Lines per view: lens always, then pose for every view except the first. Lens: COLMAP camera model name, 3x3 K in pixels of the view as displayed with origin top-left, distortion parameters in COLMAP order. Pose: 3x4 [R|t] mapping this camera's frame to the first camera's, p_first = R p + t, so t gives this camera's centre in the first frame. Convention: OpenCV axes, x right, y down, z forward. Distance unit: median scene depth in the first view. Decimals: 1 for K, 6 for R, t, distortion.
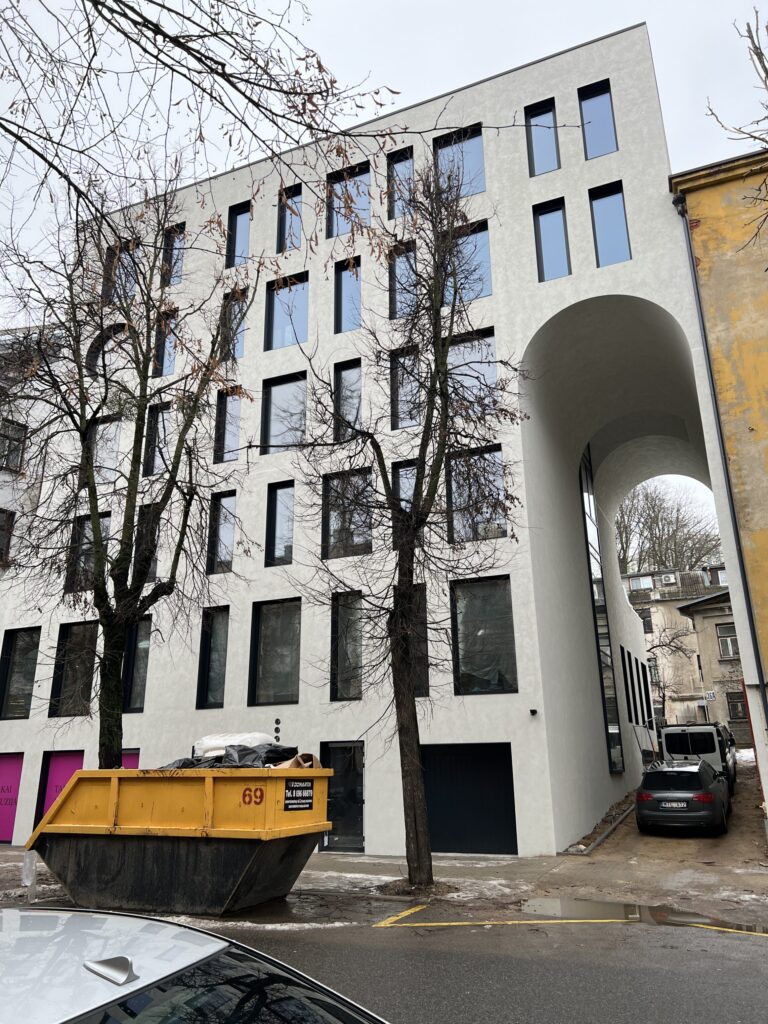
lens RADIAL K [[764.7, 0, 392.9], [0, 764.7, 514.1], [0, 0, 1]] dist [0.002505, -0.001405]
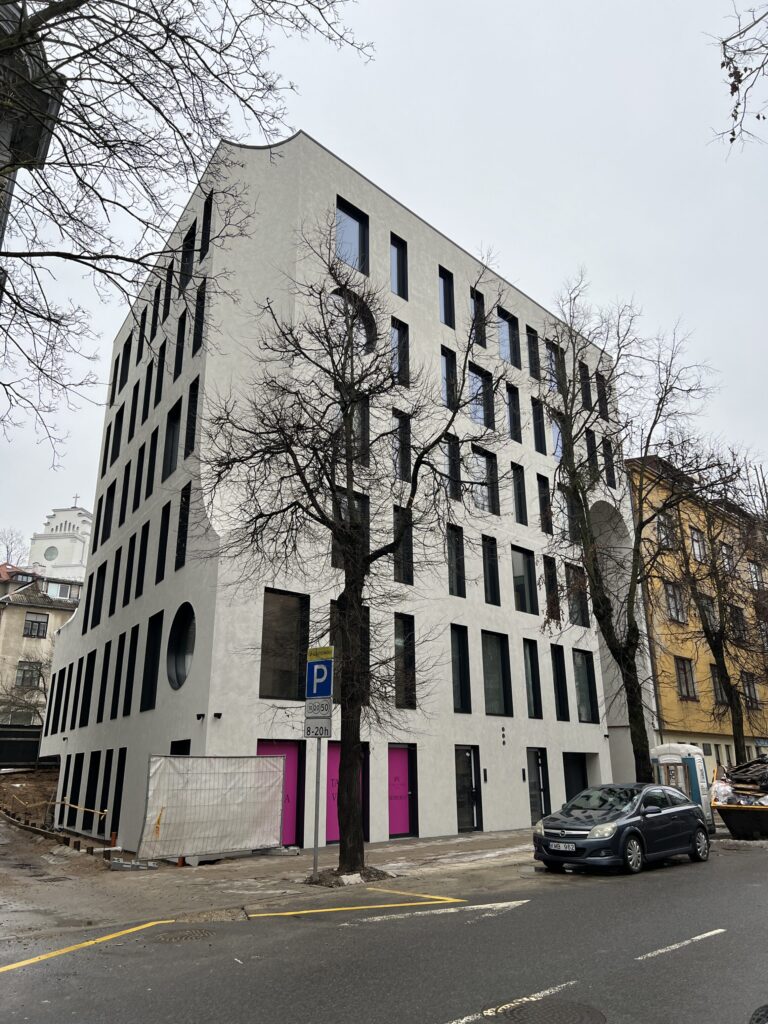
lens RADIAL K [[764.7, 0, 392.9], [0, 764.7, 514.1], [0, 0, 1]] dist [0.002505, -0.001405]
pose [[0.362719, 0.308131, 0.879483, -1.407486], [-0.298867, 0.932367, -0.203399, 0.240238], [-0.882674, -0.189071, 0.430277, 0.648726]]
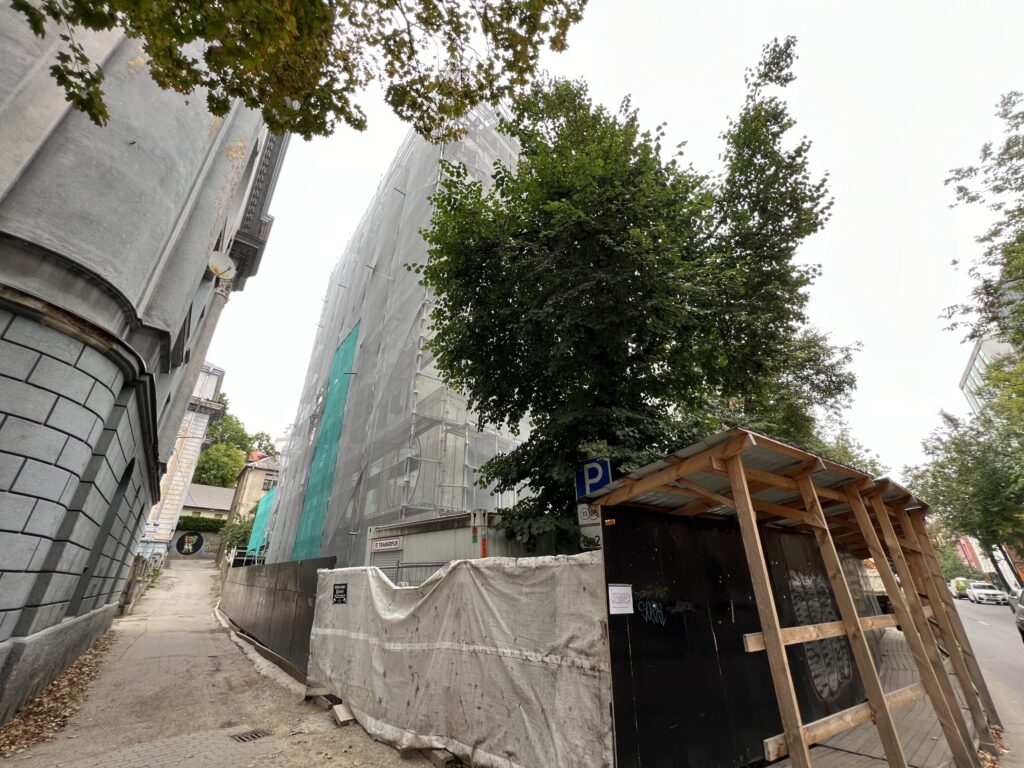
lens RADIAL K [[417.7, 0, 512.0], [0, 417.7, 384.0], [0, 0, 1]] dist [0.000548, 0.000066]
pose [[0.290856, 0.422654, 0.858351, -1.003787], [-0.310368, 0.890302, -0.333217, 0.349507], [-0.905027, -0.169487, 0.390128, 1.014831]]
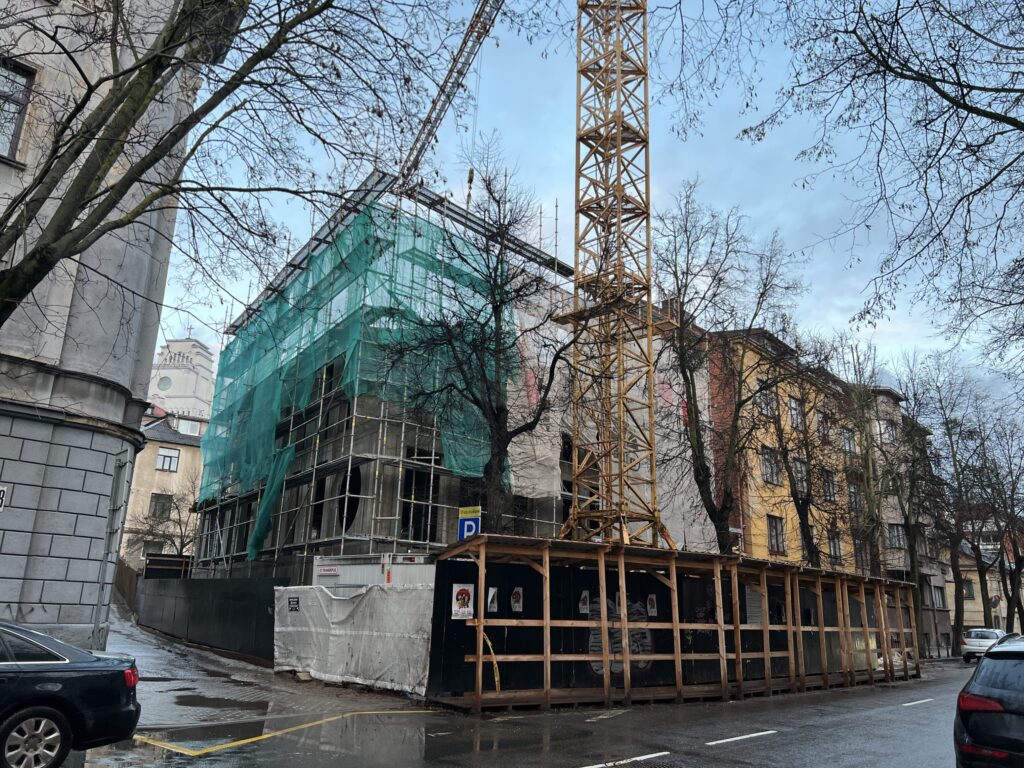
lens RADIAL K [[764.7, 0, 513.2], [0, 764.7, 387.3], [0, 0, 1]] dist [0.002505, -0.001405]
pose [[0.337372, 0.284623, 0.897312, -1.627582], [-0.333729, 0.927450, -0.168707, 0.234560], [-0.880230, -0.242542, 0.407883, 0.618083]]
